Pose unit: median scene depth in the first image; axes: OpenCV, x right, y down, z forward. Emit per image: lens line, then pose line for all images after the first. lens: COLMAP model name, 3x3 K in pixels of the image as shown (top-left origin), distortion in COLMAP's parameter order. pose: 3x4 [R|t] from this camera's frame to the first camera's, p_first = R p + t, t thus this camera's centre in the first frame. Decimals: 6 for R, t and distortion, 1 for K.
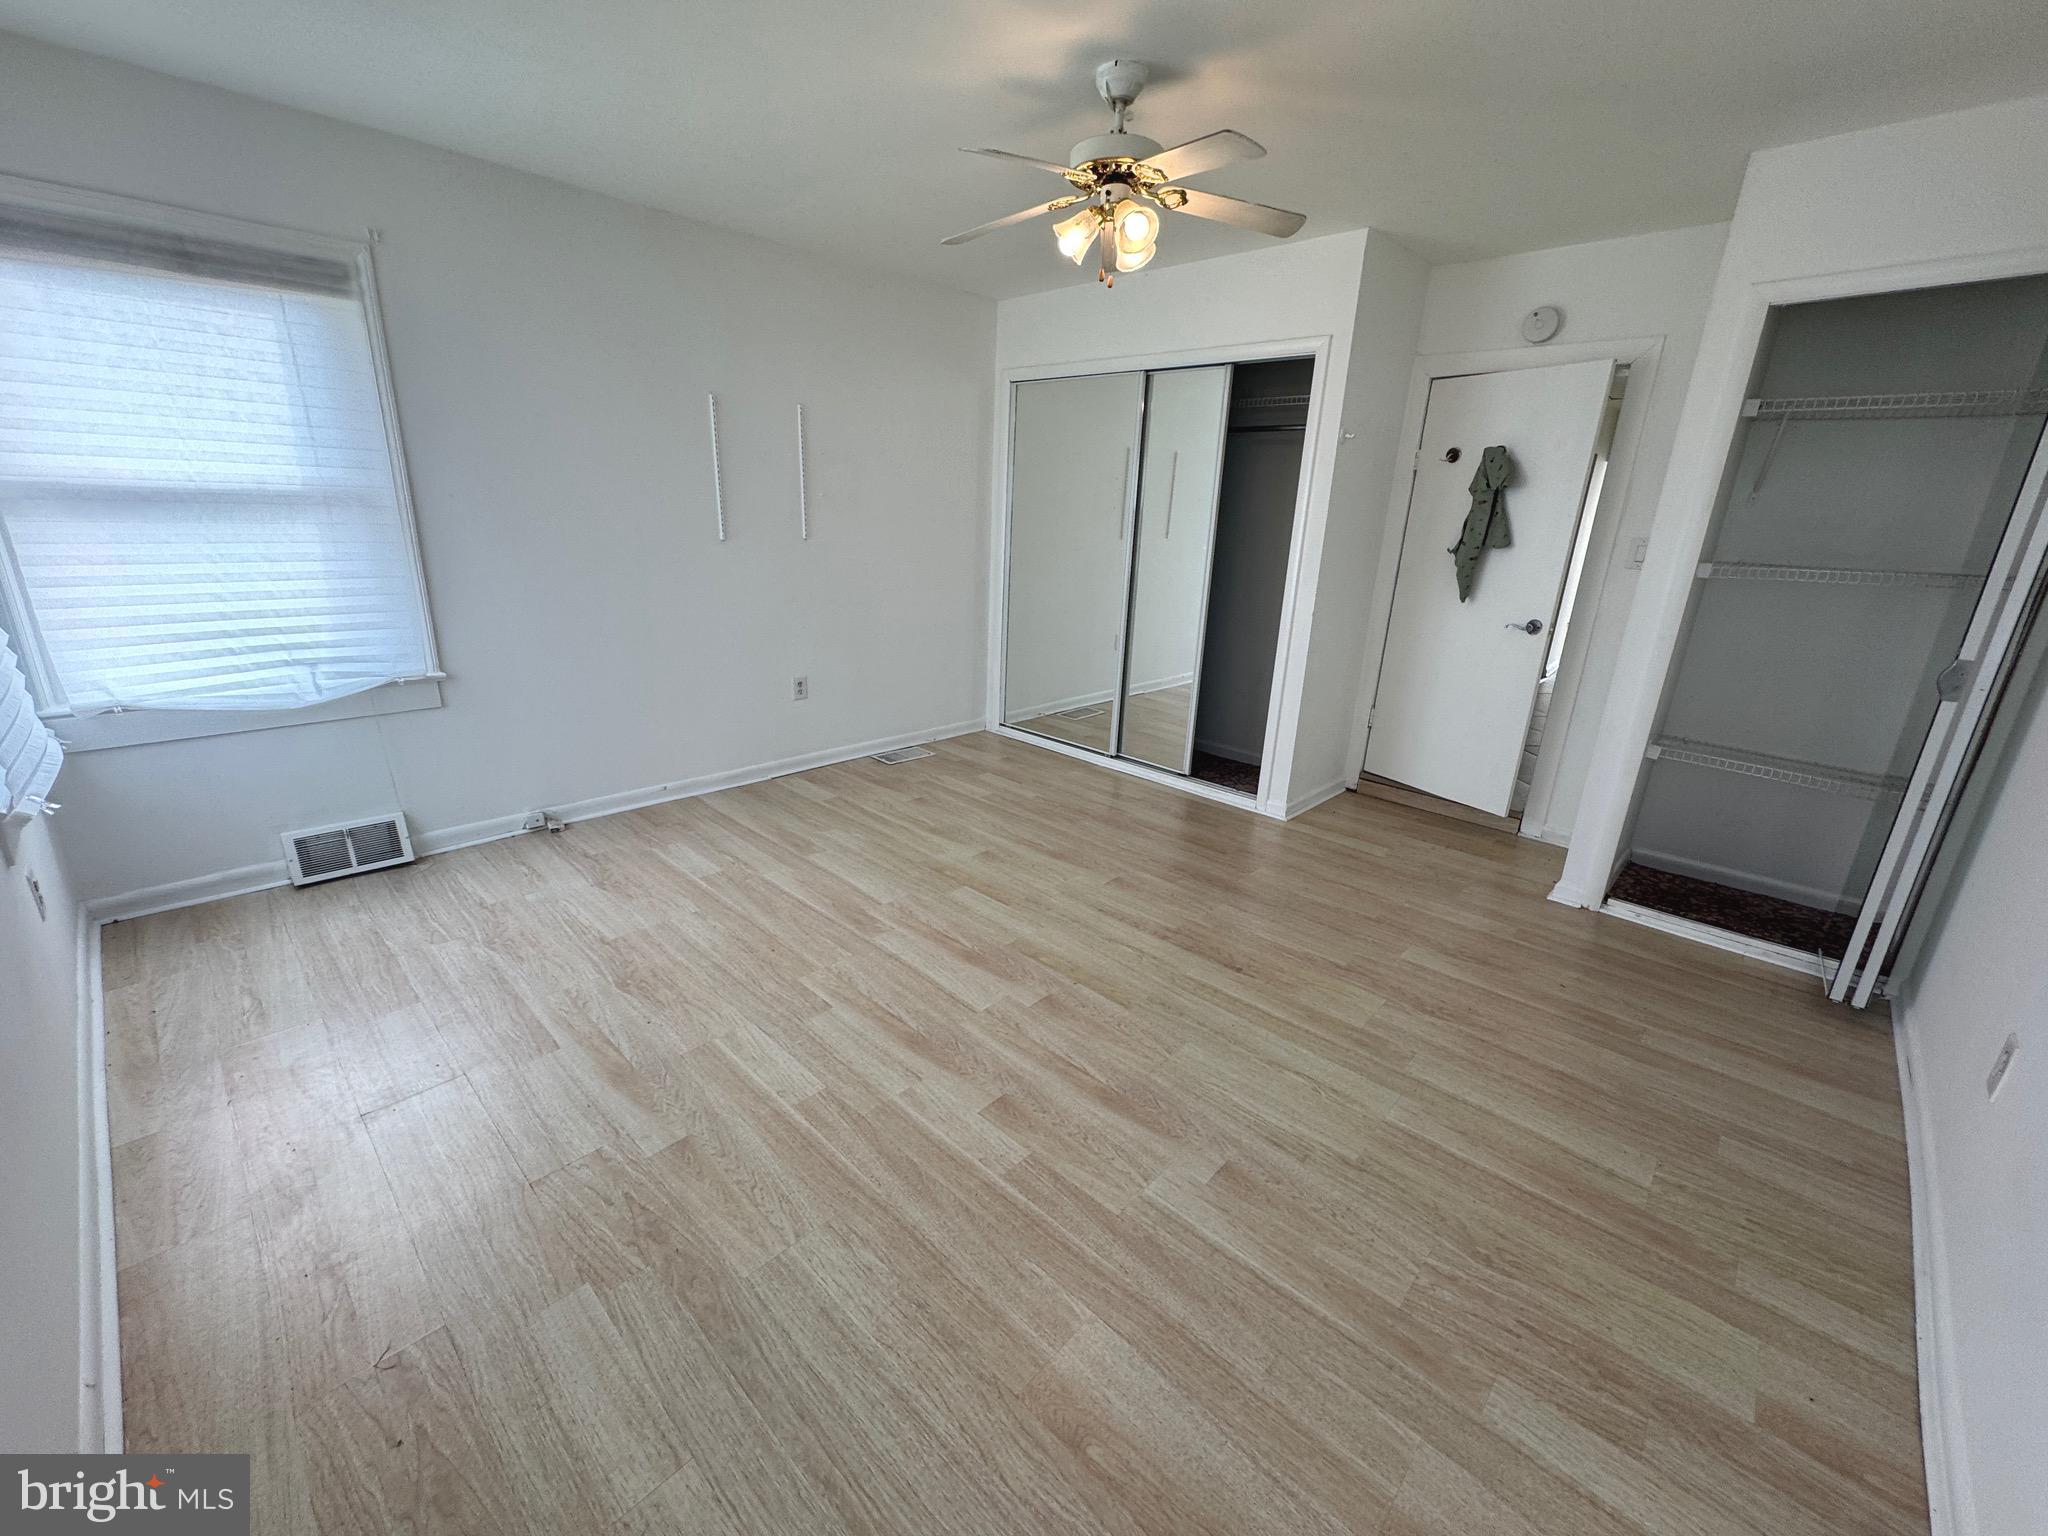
lens RADIAL K [[815.2, 0, 1024.7], [0, 815.2, 775.7], [0, 0, 1]] dist [-0.003496, 0.000617]
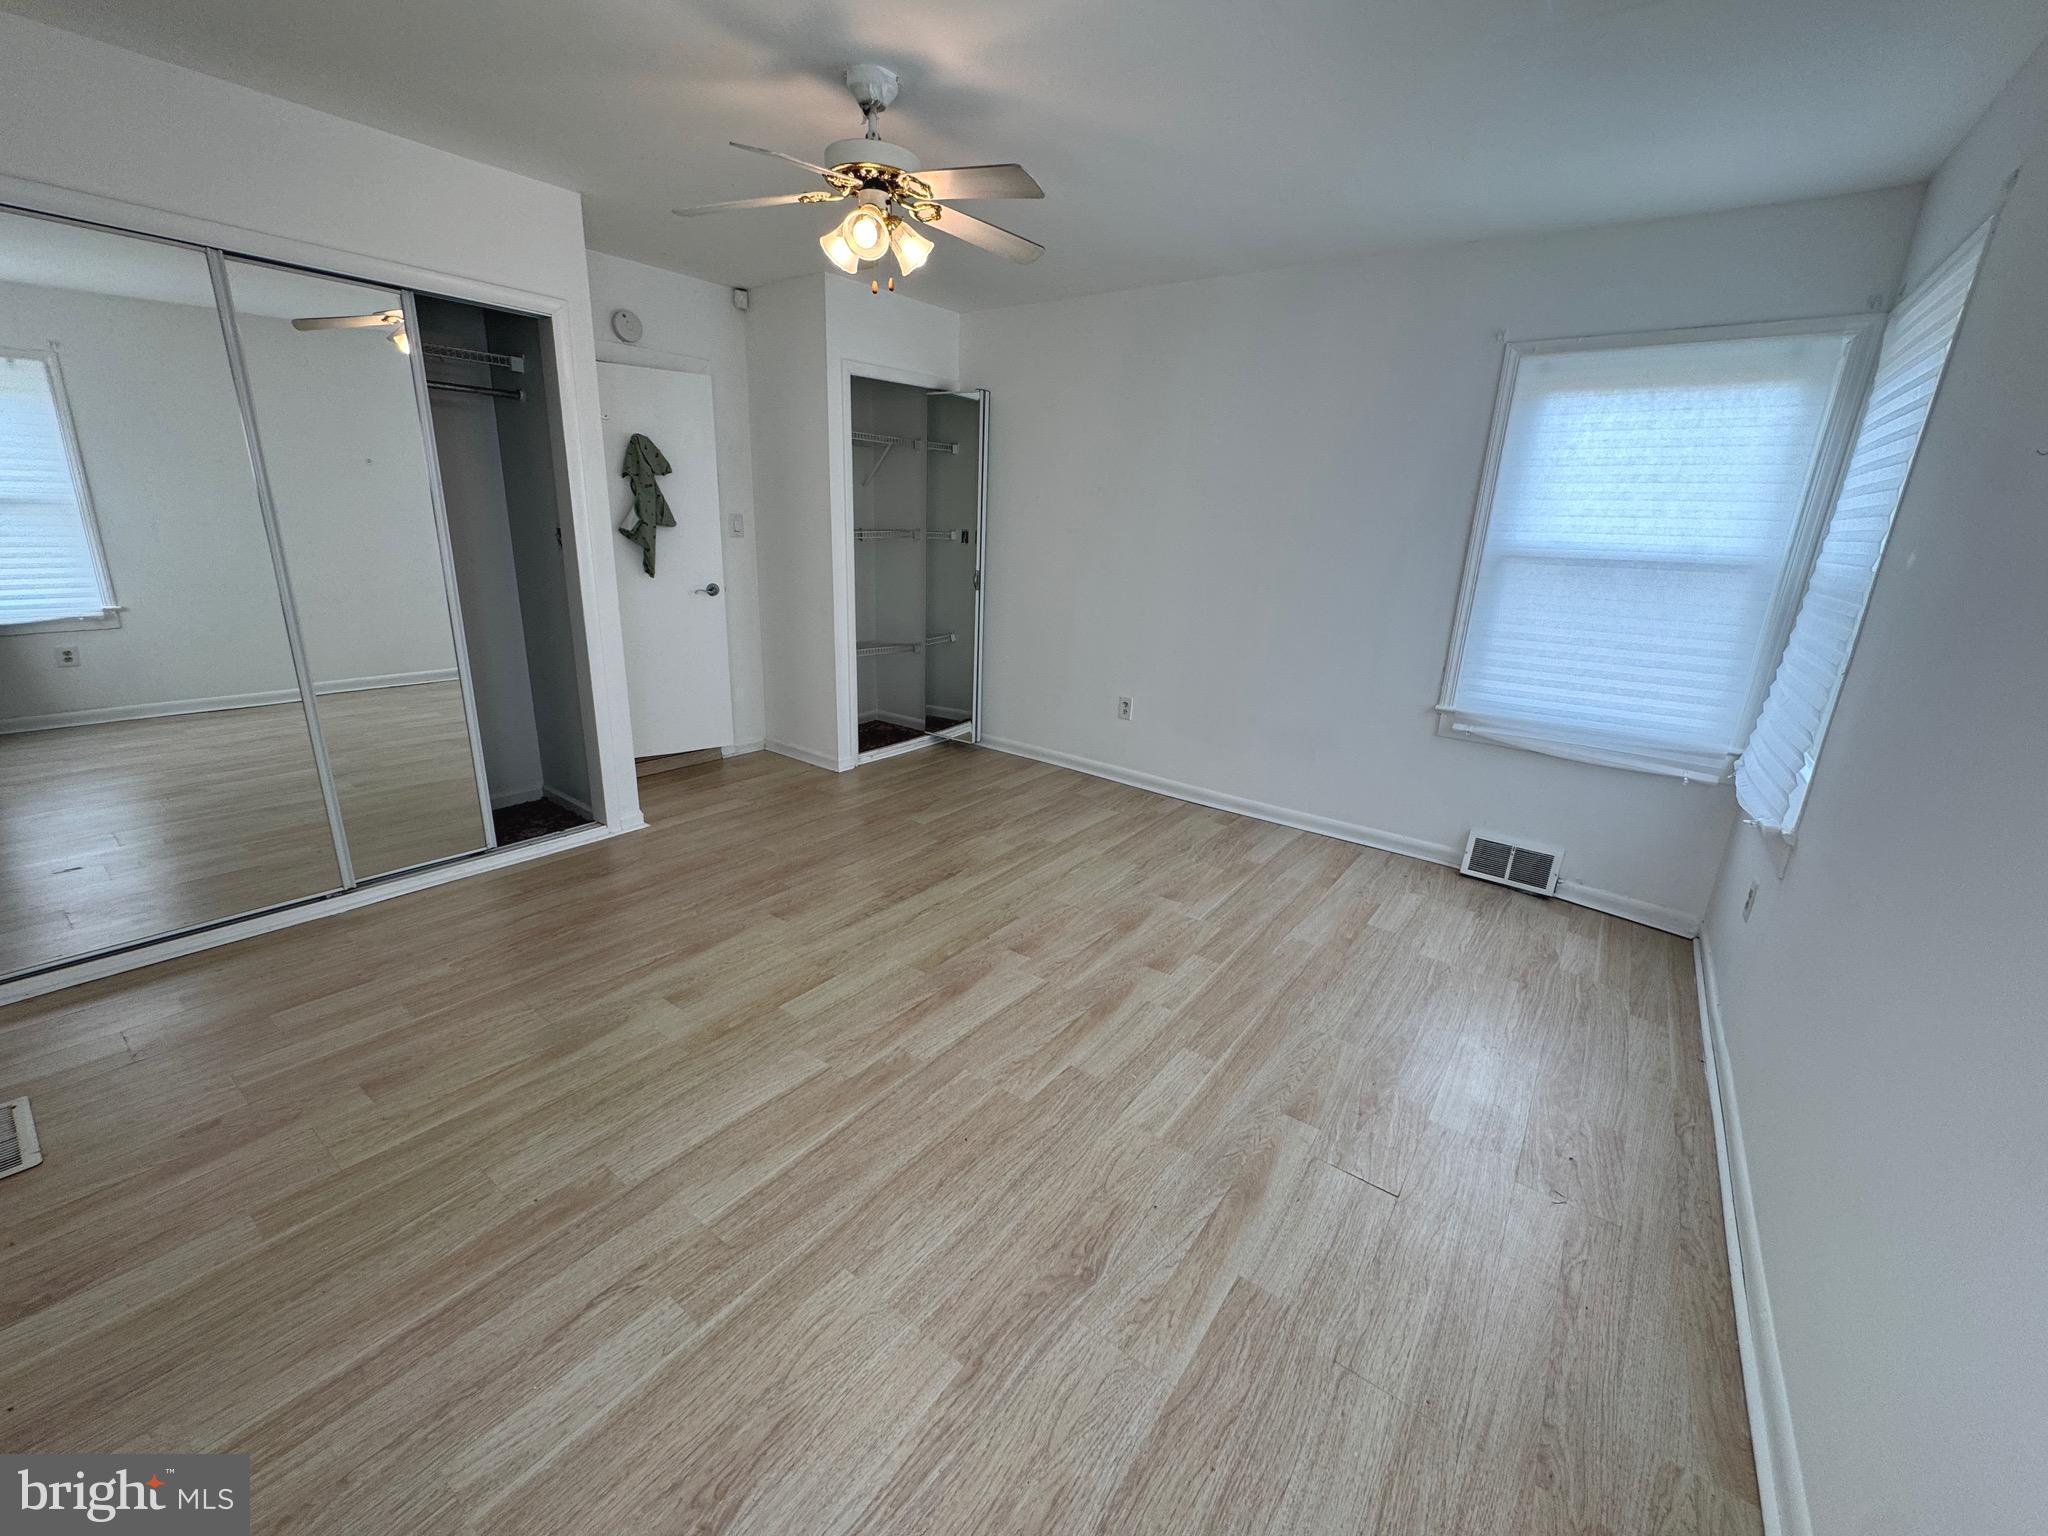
lens RADIAL K [[815.2, 0, 1025.7], [0, 815.2, 775.7], [0, 0, 1]] dist [-0.003496, 0.000617]
pose [[-0.117469, -0.339854, 0.933113, -0.801233], [0.271450, 0.892846, 0.359361, -0.294168], [-0.955257, 0.295507, -0.012628, 0.779243]]
